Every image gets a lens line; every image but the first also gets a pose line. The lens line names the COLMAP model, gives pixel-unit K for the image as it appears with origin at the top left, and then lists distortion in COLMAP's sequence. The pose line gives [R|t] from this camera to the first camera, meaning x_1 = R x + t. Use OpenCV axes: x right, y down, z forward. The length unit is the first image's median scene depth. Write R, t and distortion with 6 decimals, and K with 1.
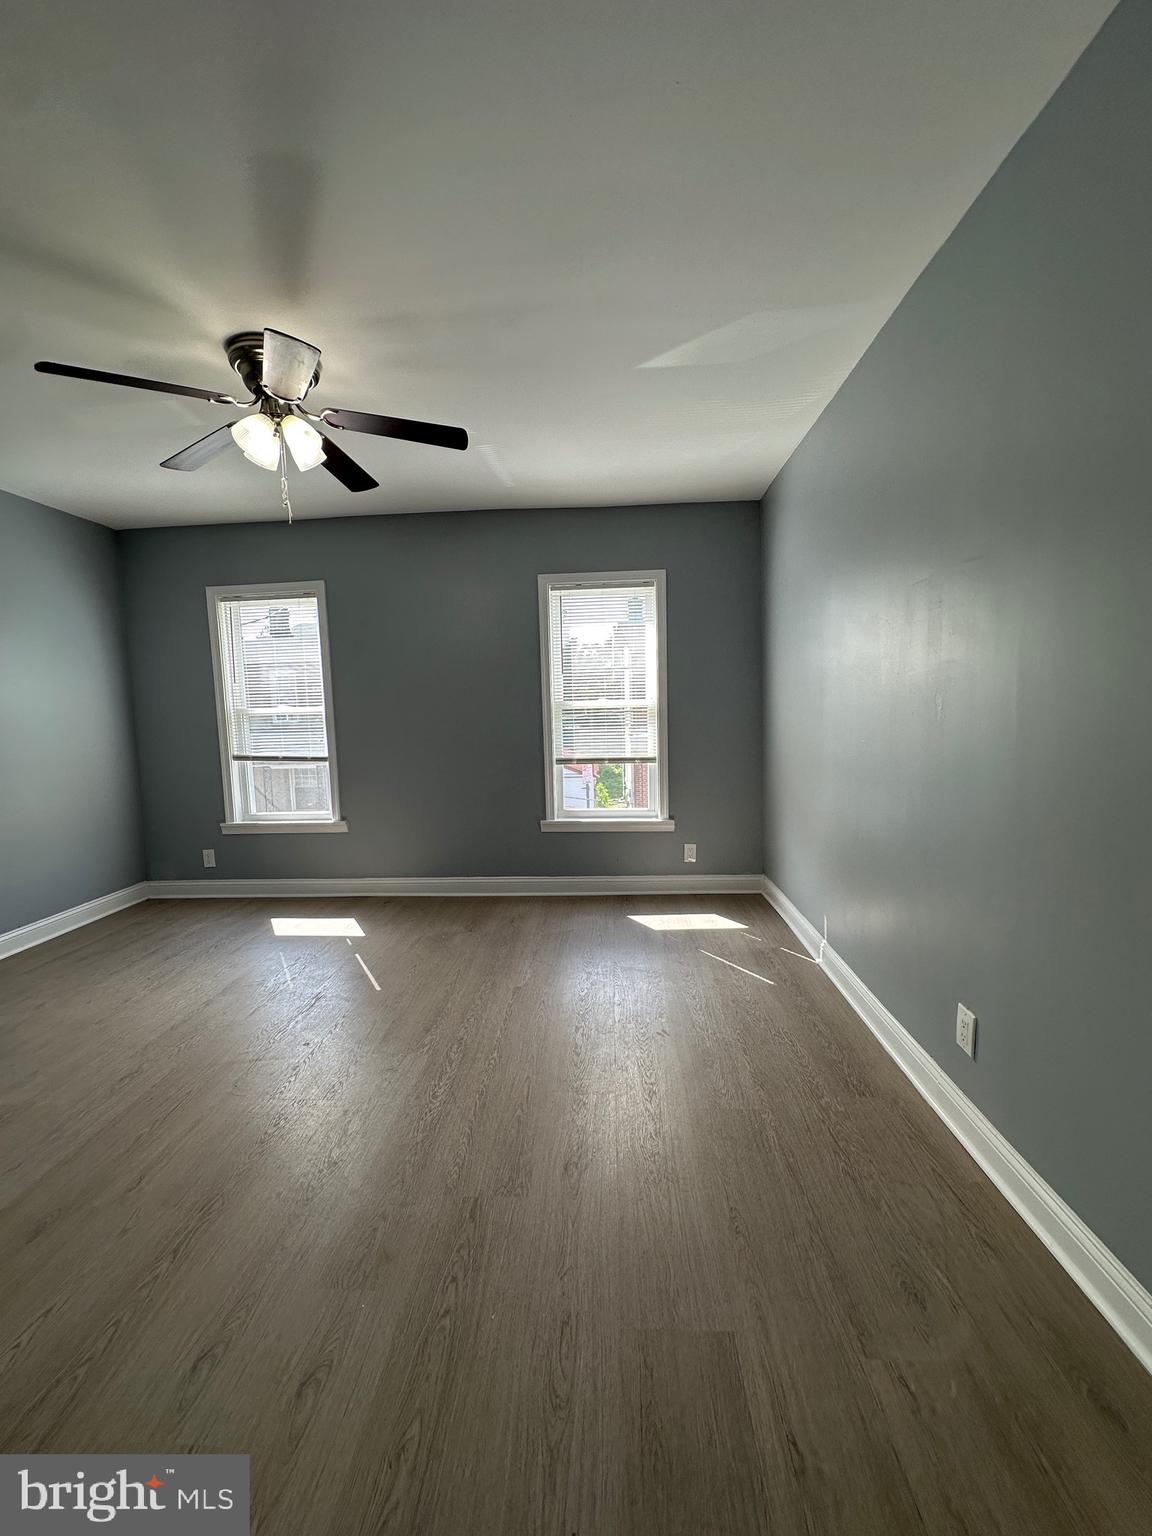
lens RADIAL K [[613.3, 0, 577.4], [0, 613.3, 766.7], [0, 0, 1]] dist [-0.000841, 0.000877]
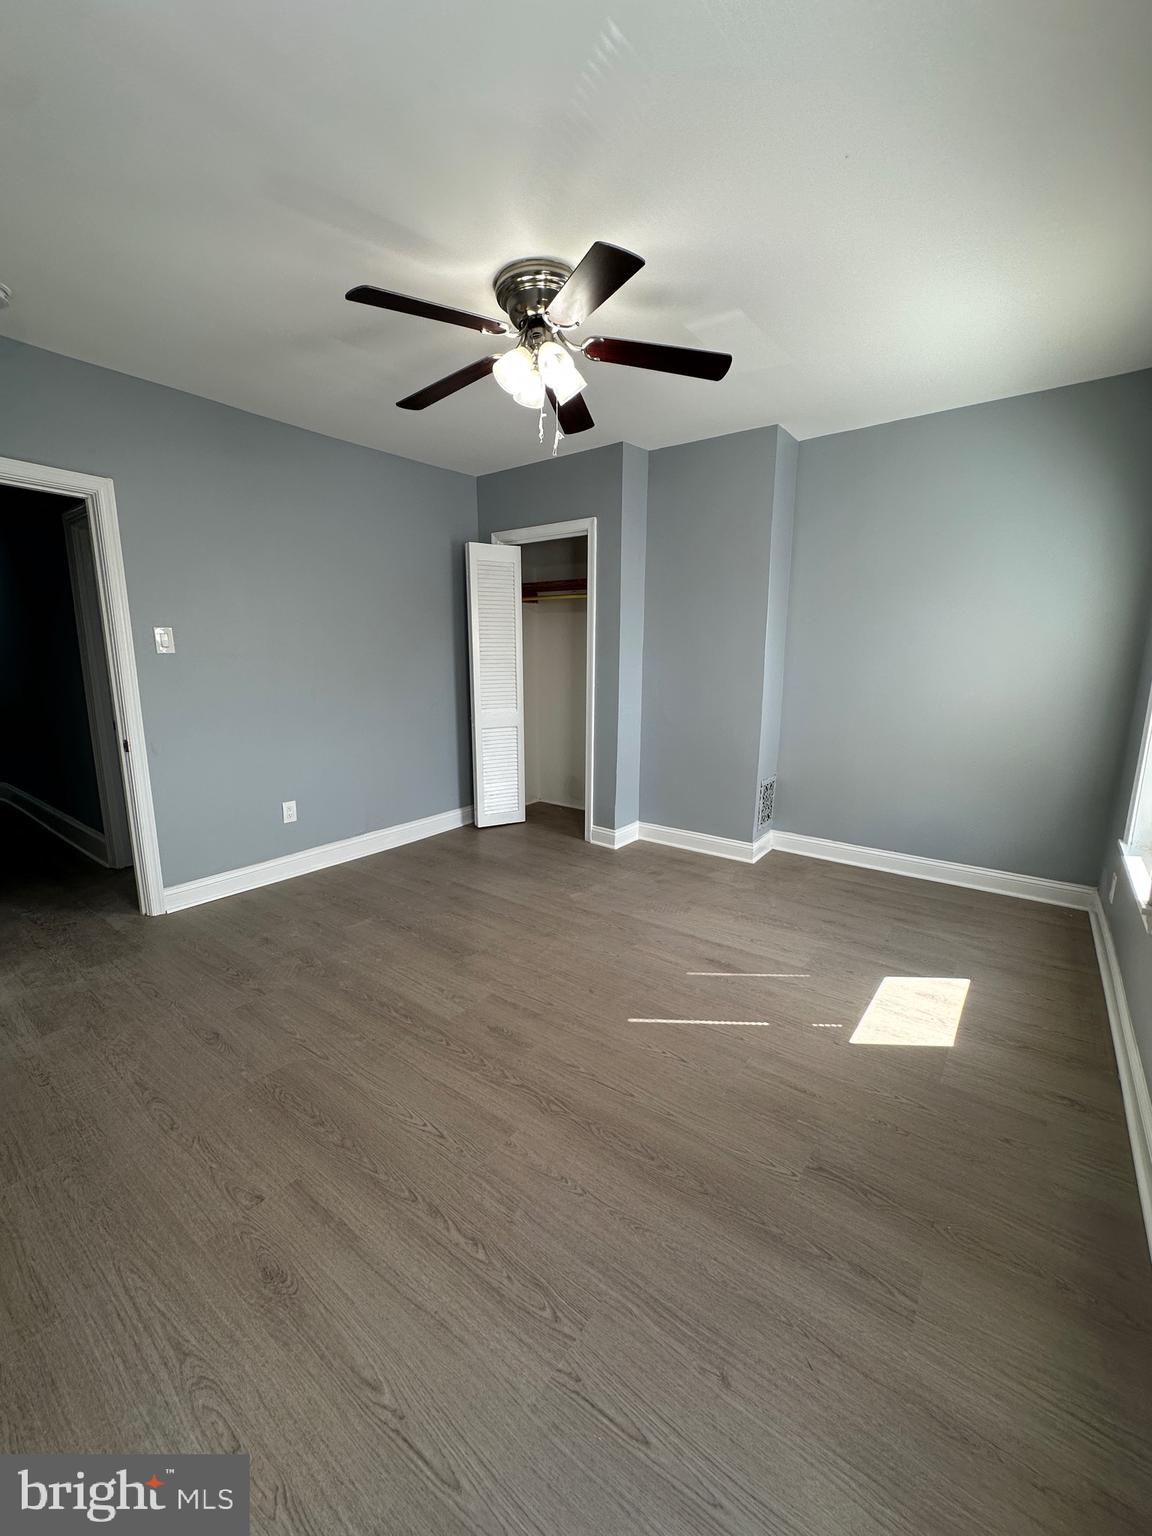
lens RADIAL K [[614.3, 0, 578.2], [0, 614.3, 766.7], [0, 0, 1]] dist [0.001699, 0.000700]
pose [[-0.559039, 0.177401, -0.809941, 0.249874], [-0.065512, 0.964338, 0.256436, -0.124377], [0.826549, 0.196419, -0.527481, 1.114311]]
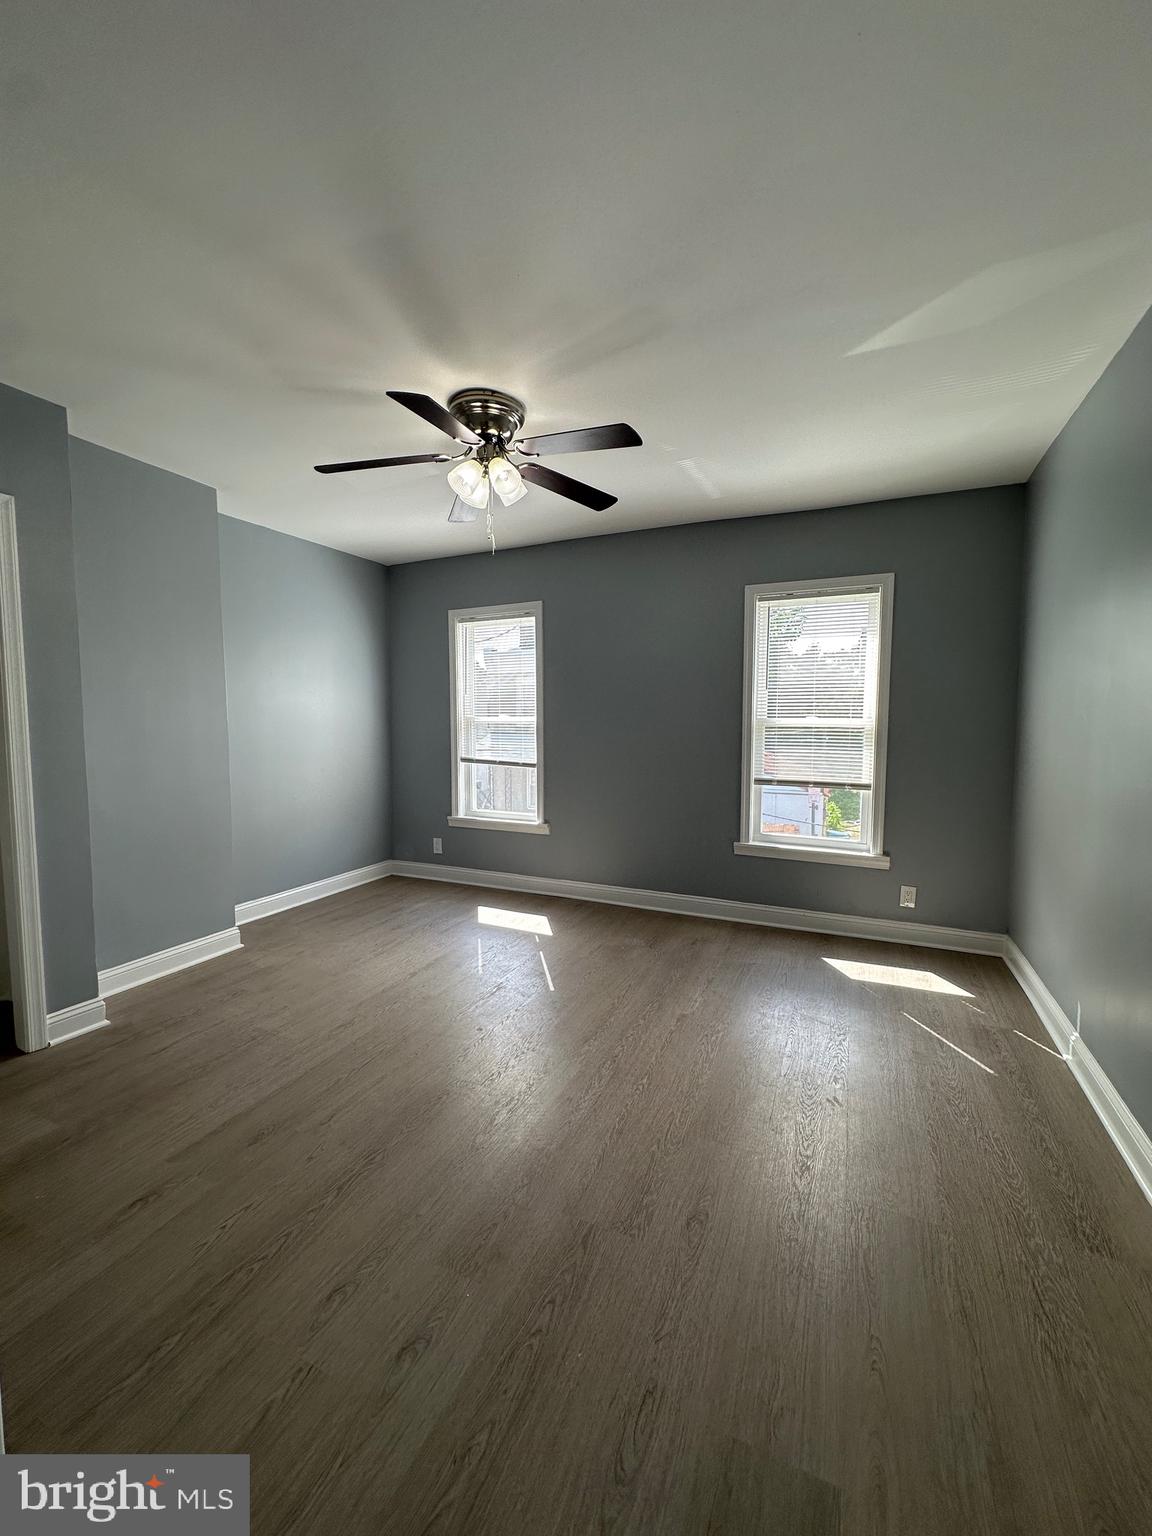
lens RADIAL K [[614.3, 0, 578.2], [0, 614.3, 766.7], [0, 0, 1]] dist [0.001699, 0.000700]
pose [[0.931840, 0.056123, -0.358503, 0.063636], [-0.060617, 0.998160, -0.001300, -0.017032], [0.357771, 0.022943, 0.933528, 0.022029]]
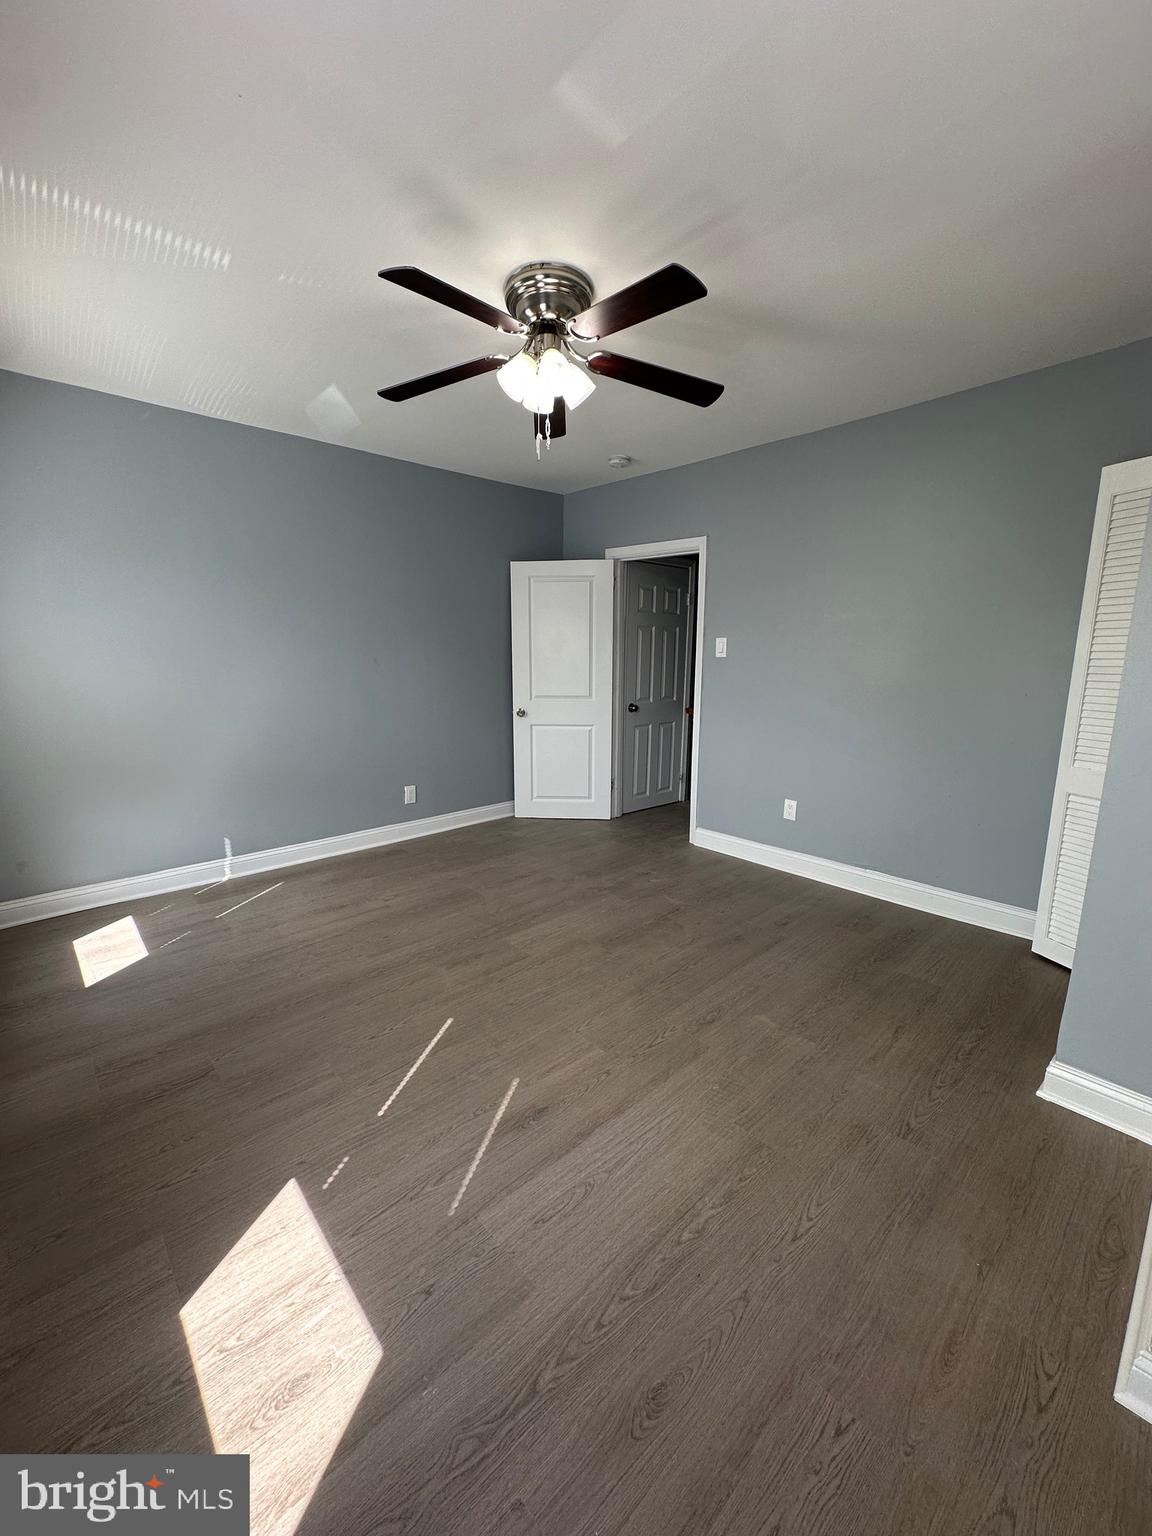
lens RADIAL K [[614.3, 0, 578.2], [0, 614.3, 766.7], [0, 0, 1]] dist [0.001699, 0.000700]
pose [[-0.715816, -0.106659, 0.690096, -0.825802], [0.081977, 0.968596, 0.234735, -0.111984], [-0.693461, 0.224599, -0.684593, 1.168777]]
